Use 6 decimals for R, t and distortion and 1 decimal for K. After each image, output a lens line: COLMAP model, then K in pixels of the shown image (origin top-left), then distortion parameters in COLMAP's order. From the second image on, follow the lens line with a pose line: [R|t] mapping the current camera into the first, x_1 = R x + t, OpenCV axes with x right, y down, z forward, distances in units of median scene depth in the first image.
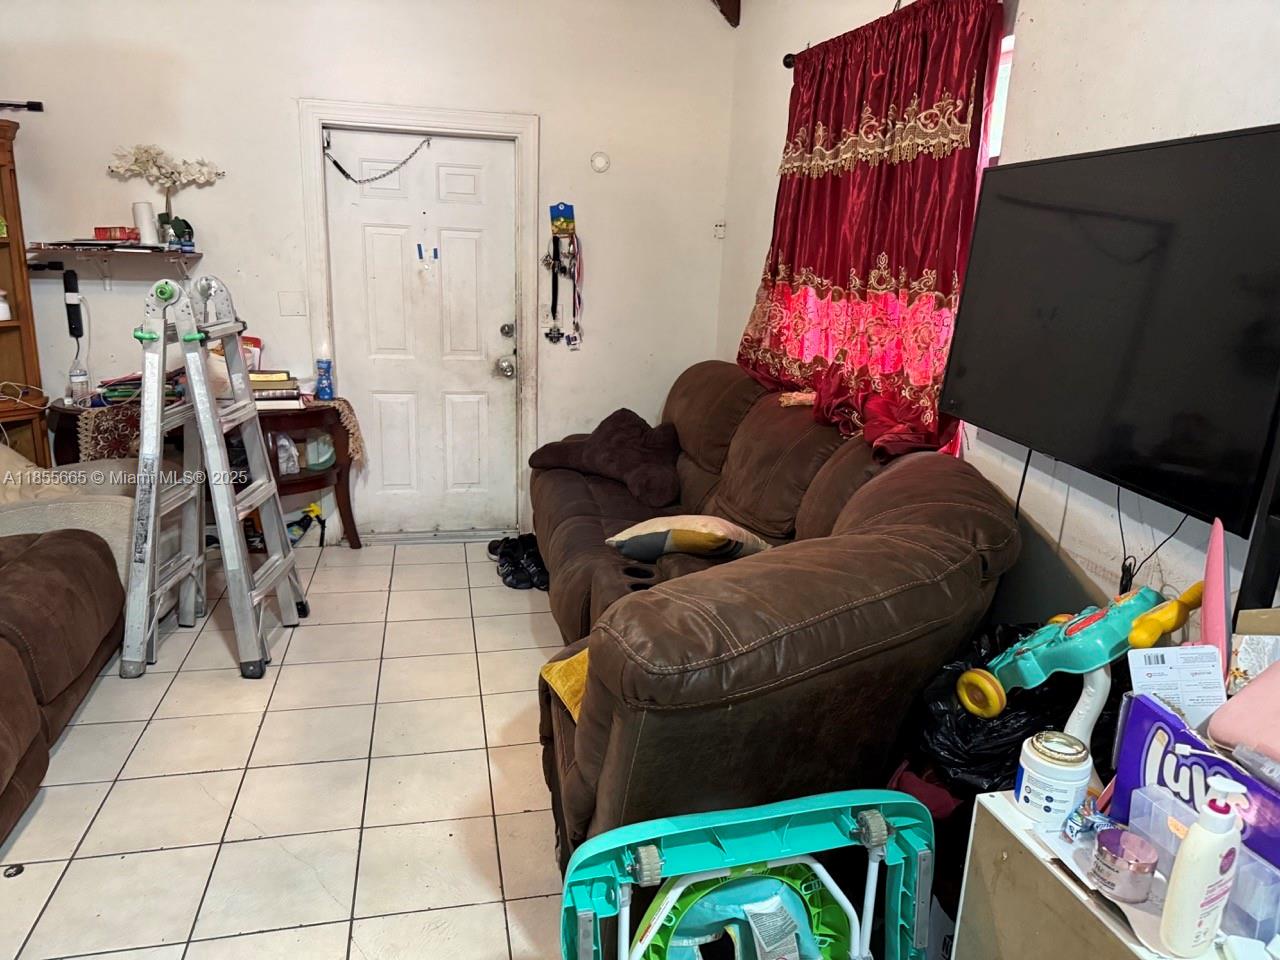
lens RADIAL K [[889.2, 0, 628.2], [0, 889.2, 471.8], [0, 0, 1]] dist [0.091137, -0.085360]
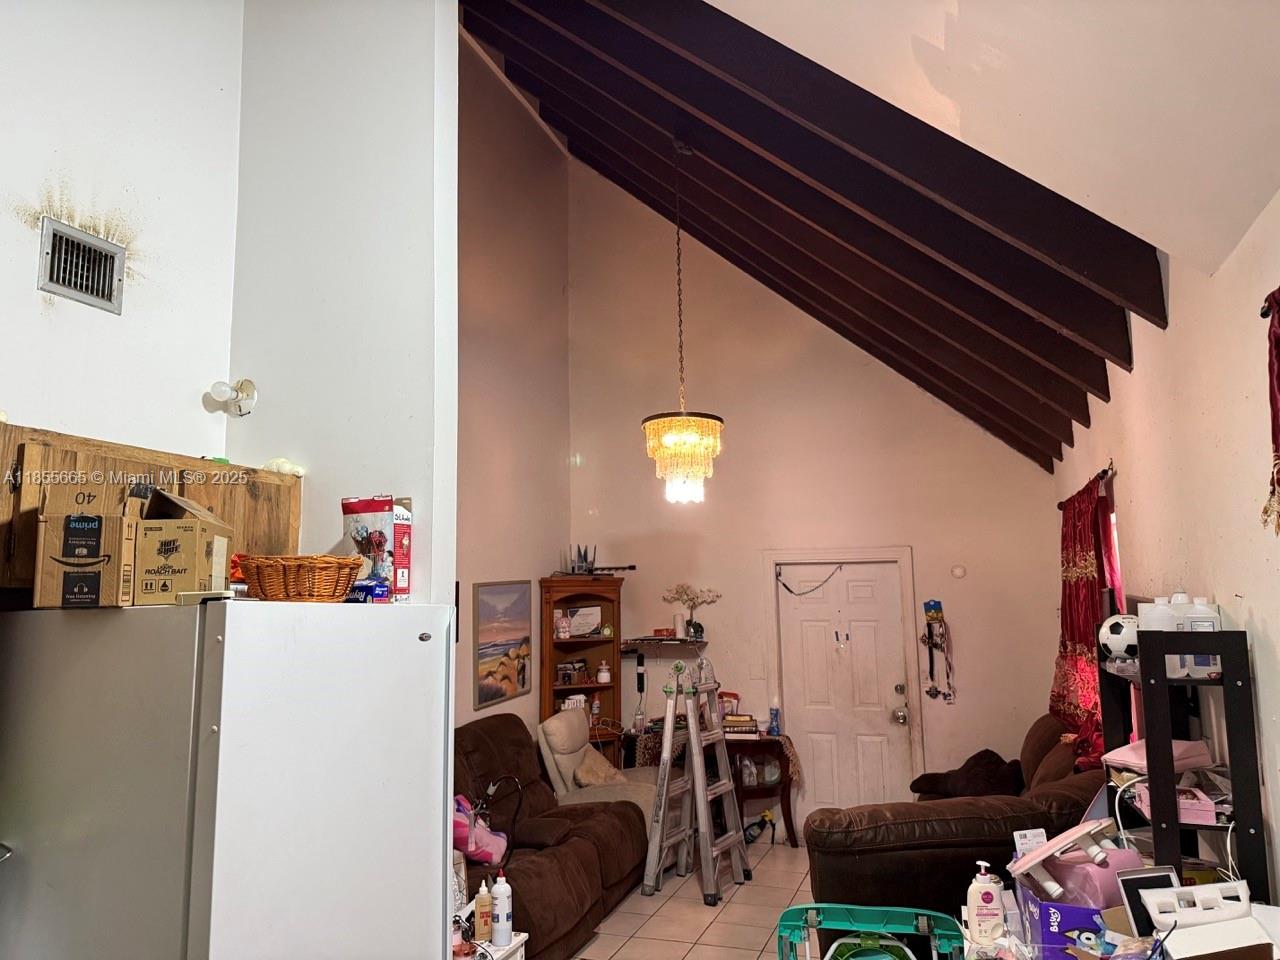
lens RADIAL K [[890.6, 0, 616.3], [0, 890.6, 476.2], [0, 0, 1]] dist [-0.007489, -0.092547]
pose [[0.834776, -0.117957, -0.537806, 0.302990], [-0.098620, 0.928952, -0.356823, 0.076045], [0.541685, 0.350906, 0.763834, -0.445726]]
